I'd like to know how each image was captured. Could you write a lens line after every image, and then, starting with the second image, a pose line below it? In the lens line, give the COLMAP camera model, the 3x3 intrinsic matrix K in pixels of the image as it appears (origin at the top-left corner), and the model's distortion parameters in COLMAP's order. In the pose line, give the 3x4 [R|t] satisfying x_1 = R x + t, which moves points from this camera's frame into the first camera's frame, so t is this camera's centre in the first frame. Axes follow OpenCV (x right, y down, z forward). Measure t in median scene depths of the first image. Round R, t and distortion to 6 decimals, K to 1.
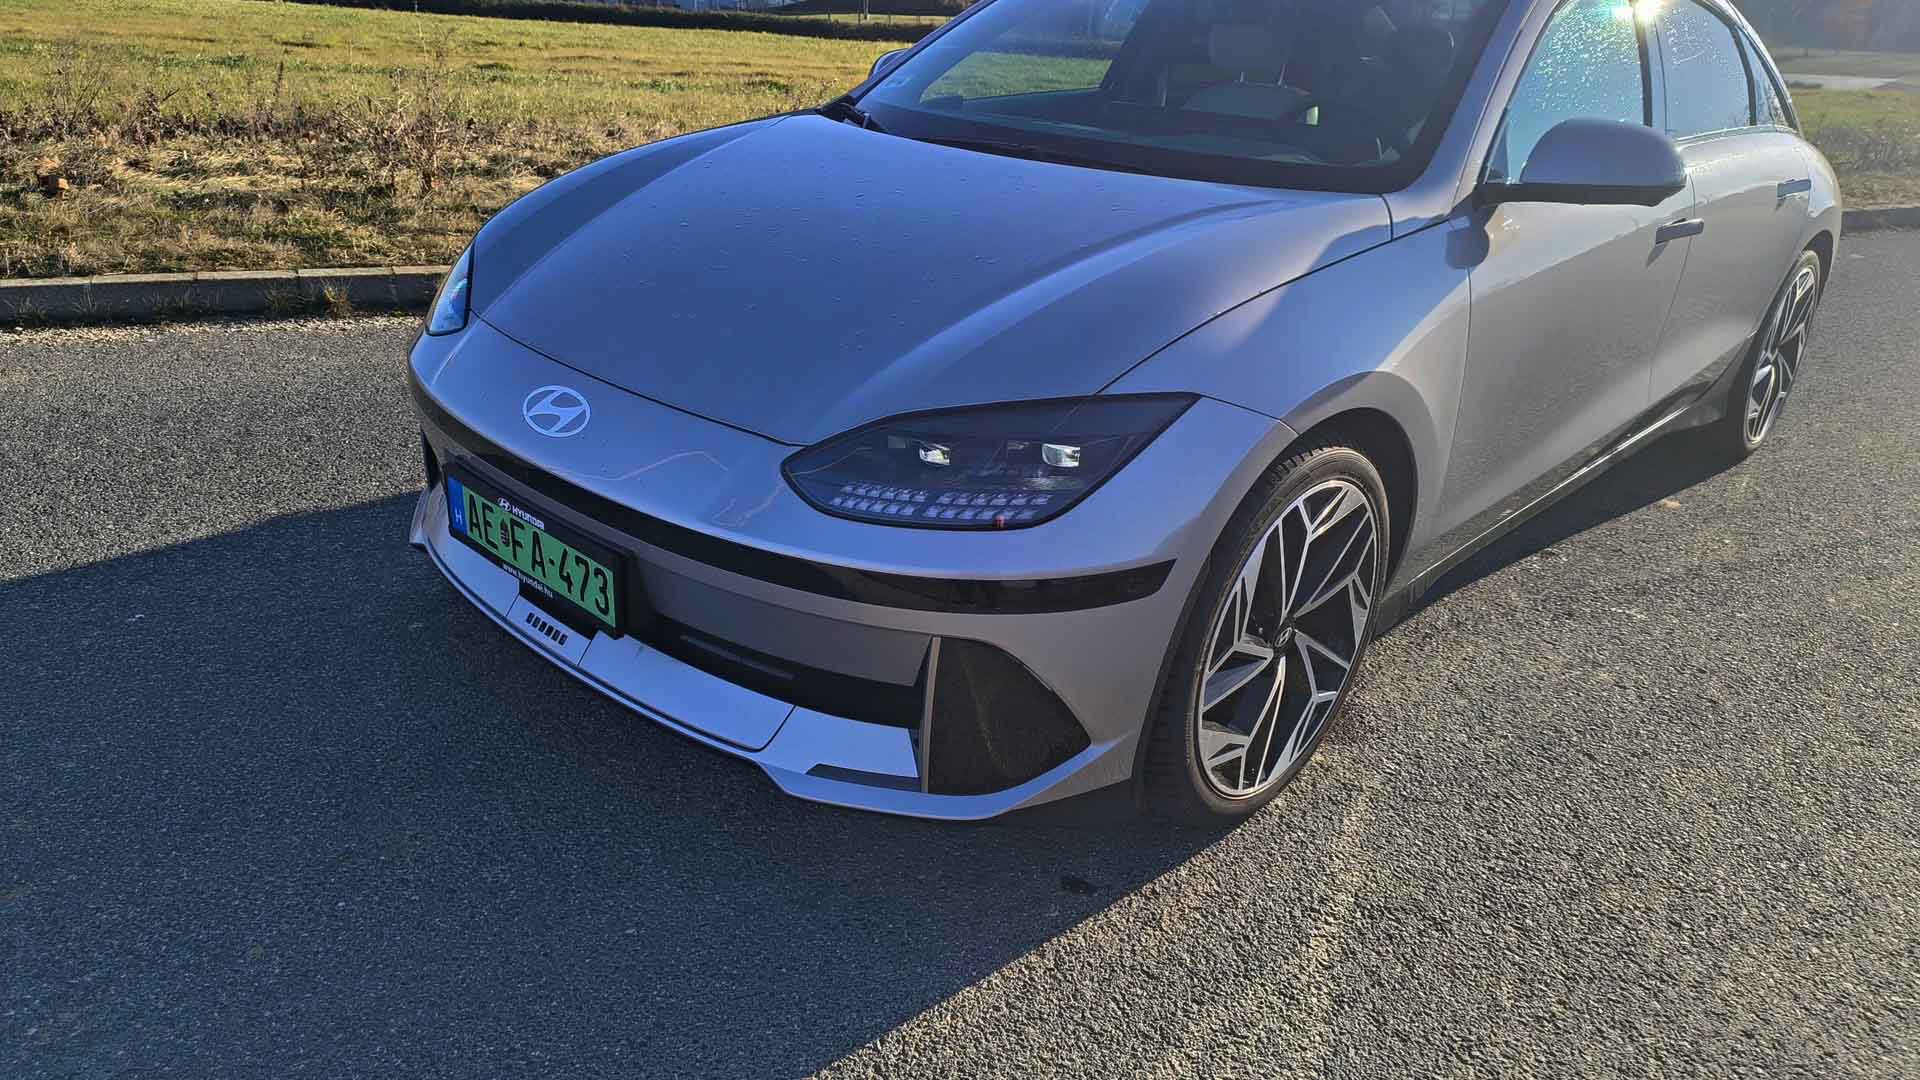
lens RADIAL K [[1286.0, 0, 967.0], [0, 1286.0, 537.2], [0, 0, 1]] dist [0.087217, -0.071410]
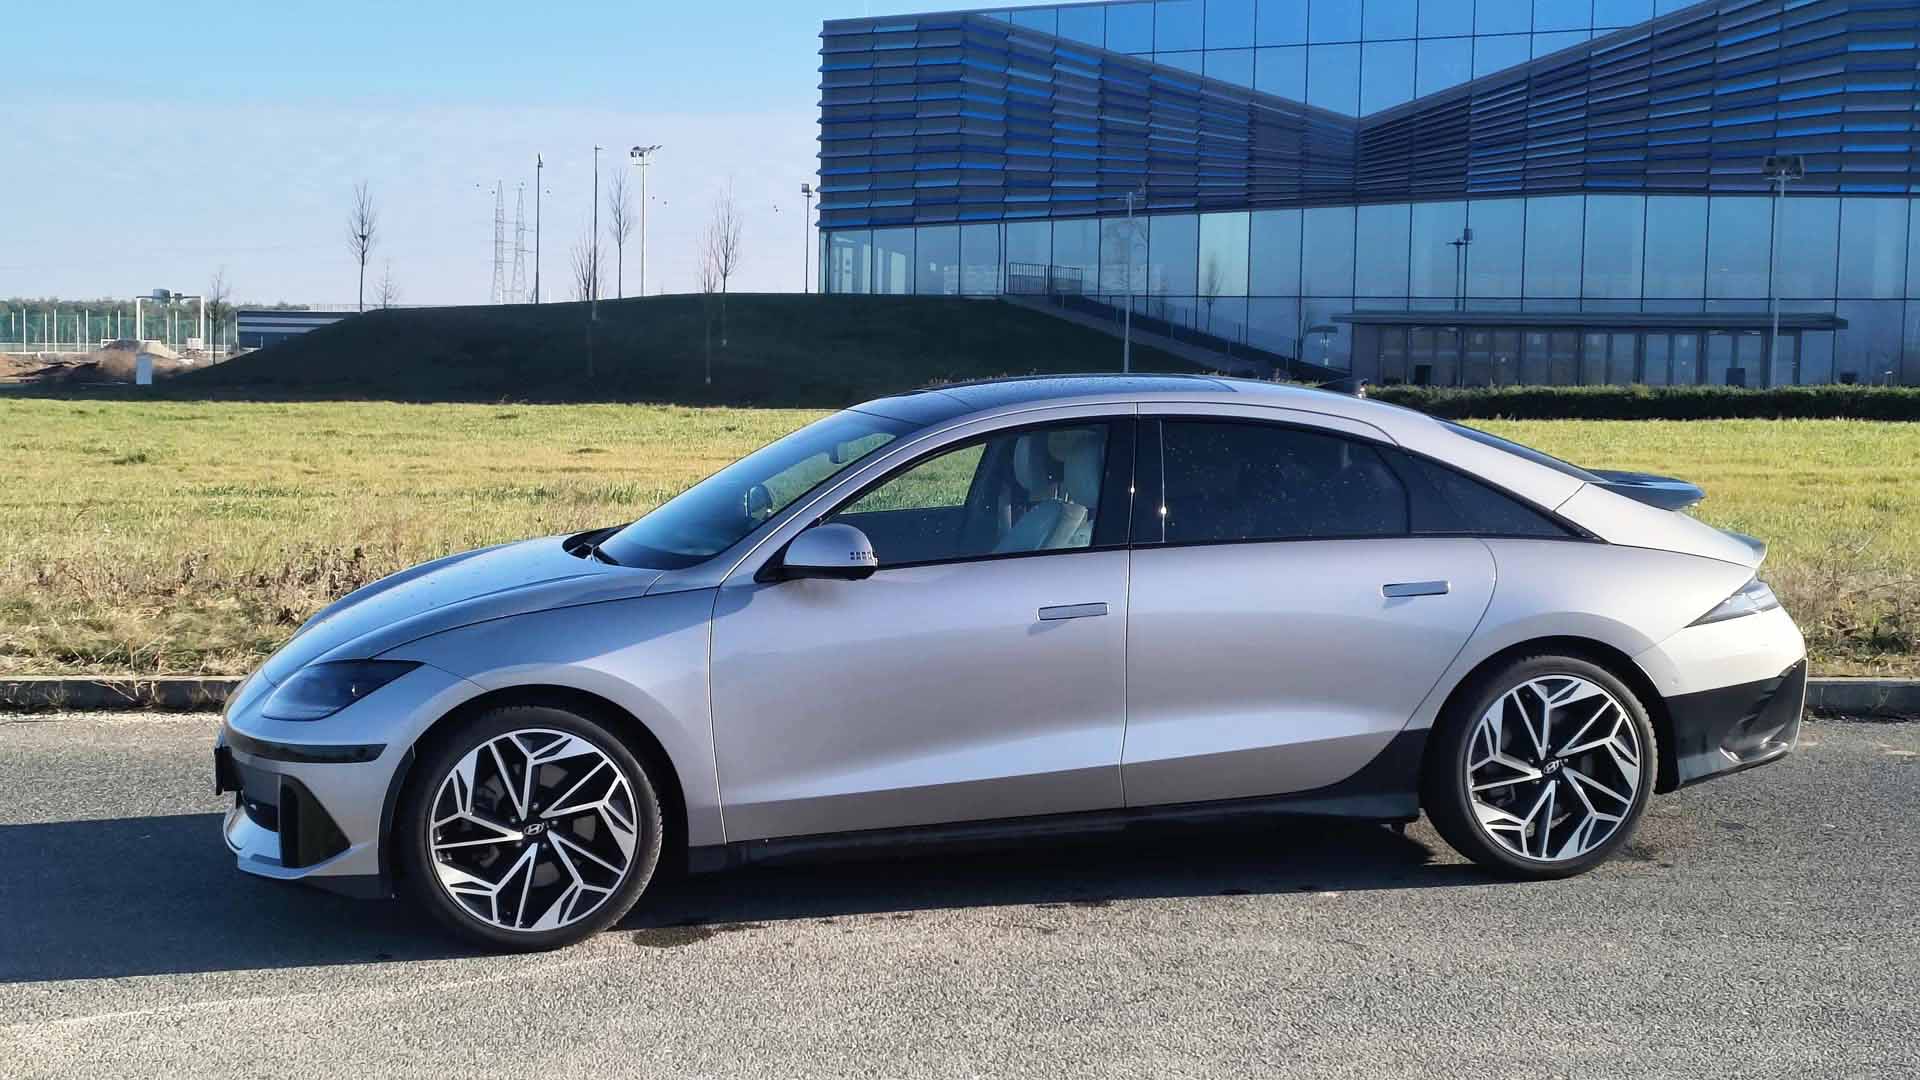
lens RADIAL K [[2588.7, 0, 960.0], [0, 2588.7, 540.0], [0, 0, 1]] dist [0.044204, 0.045248]
pose [[0.828865, -0.016857, -0.559195, 1.947978], [-0.162058, 0.949456, -0.268831, 0.403740], [0.535463, 0.313447, 0.784239, -1.063797]]
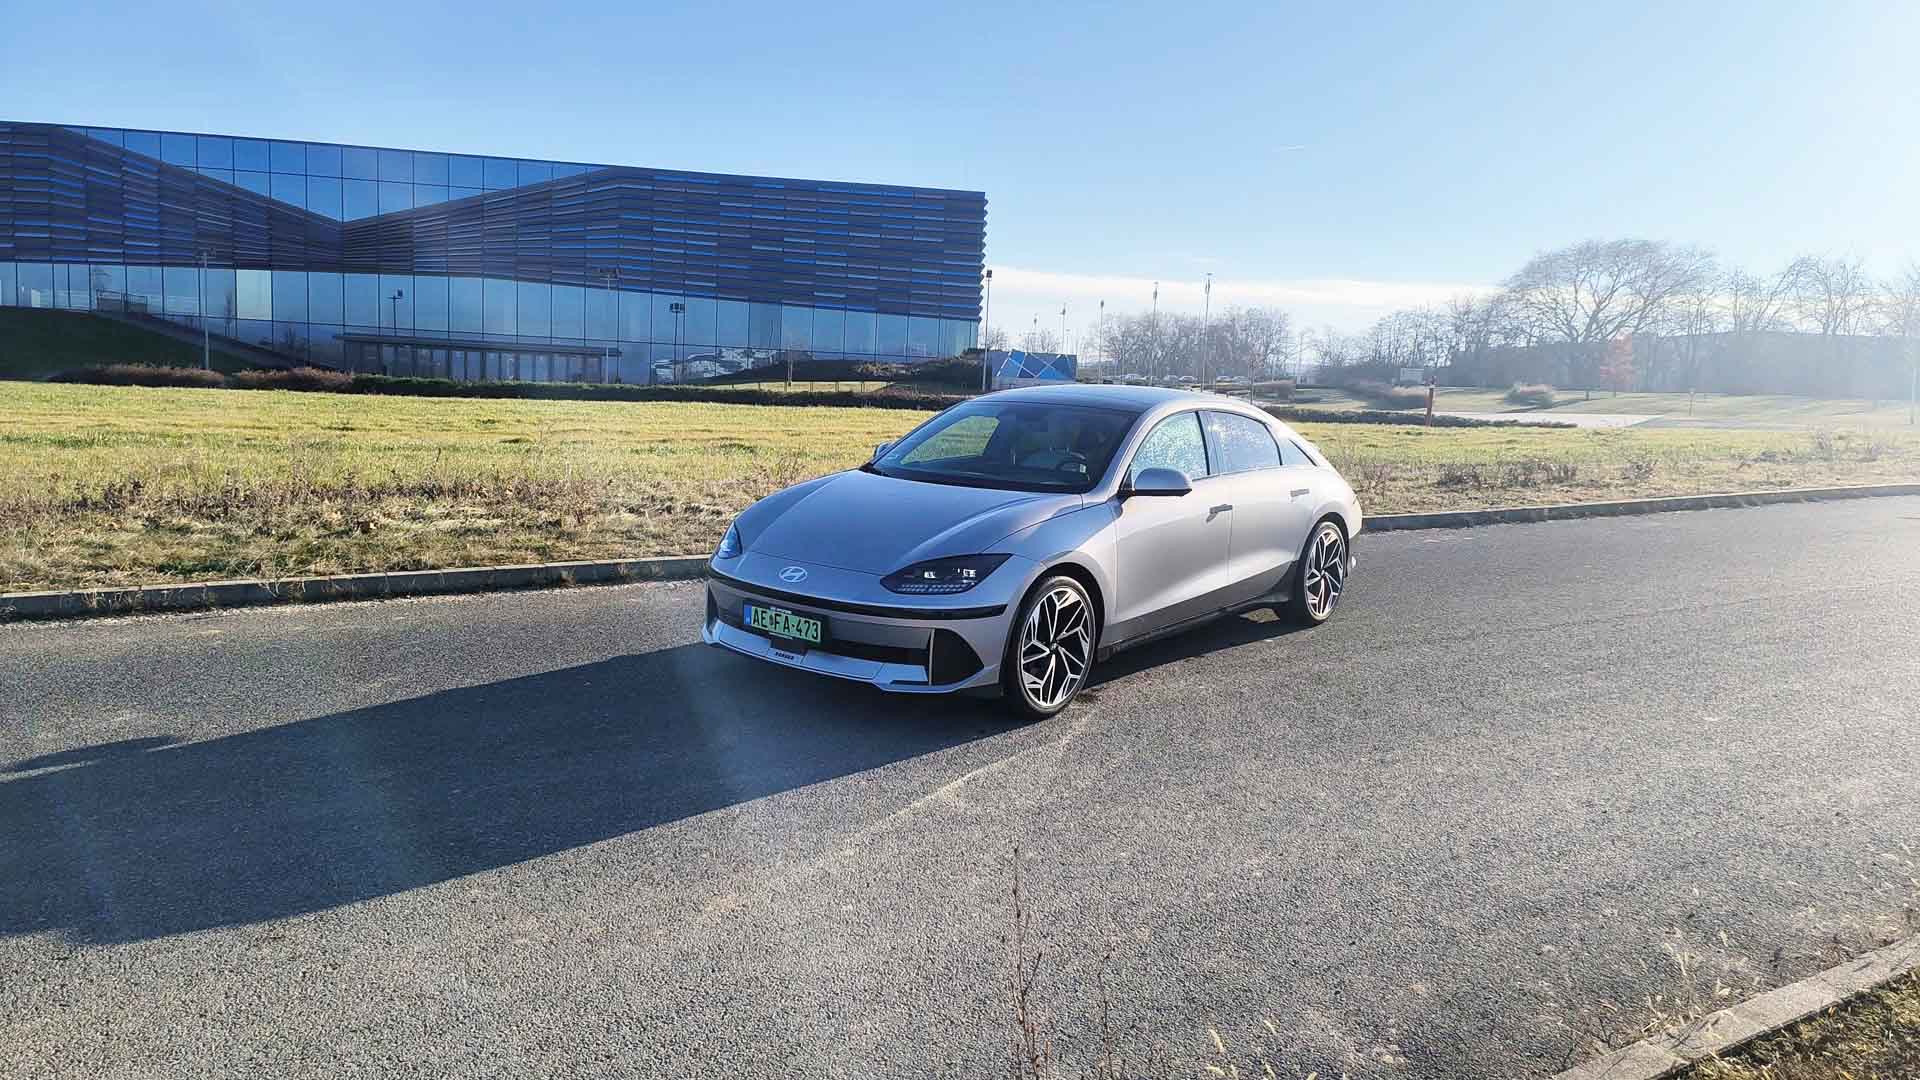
lens RADIAL K [[1286.0, 0, 967.0], [0, 1286.0, 537.2], [0, 0, 1]] dist [0.087217, -0.071410]
pose [[0.997112, -0.033441, 0.068179, -0.094357], [0.049535, 0.966933, -0.250175, 0.415791], [-0.057558, 0.252830, 0.965797, -1.343117]]
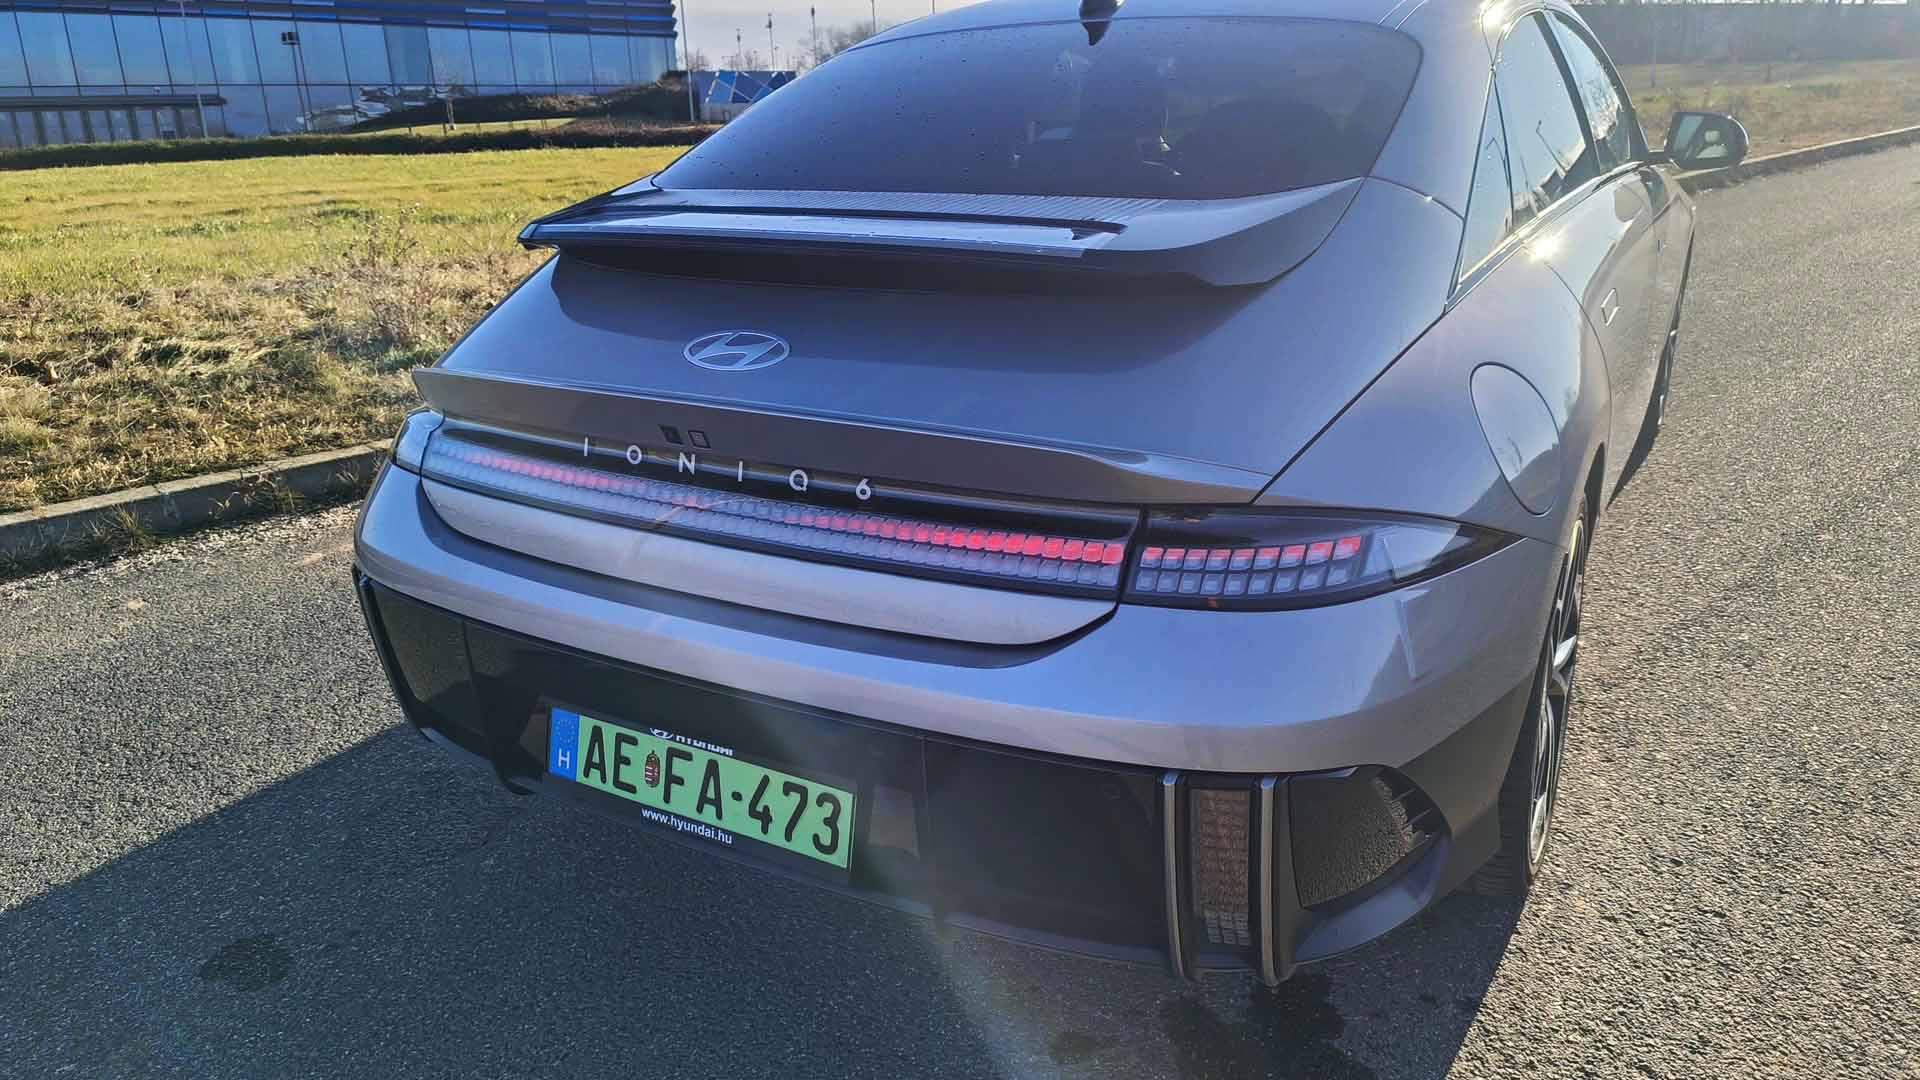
lens RADIAL K [[1286.0, 0, 967.0], [0, 1286.0, 537.2], [0, 0, 1]] dist [0.087217, -0.071410]
pose [[0.955433, -0.172847, 0.239317, 0.004881], [0.185897, 0.982018, -0.032898, -0.142707], [-0.229327, 0.075920, 0.970384, 0.332033]]
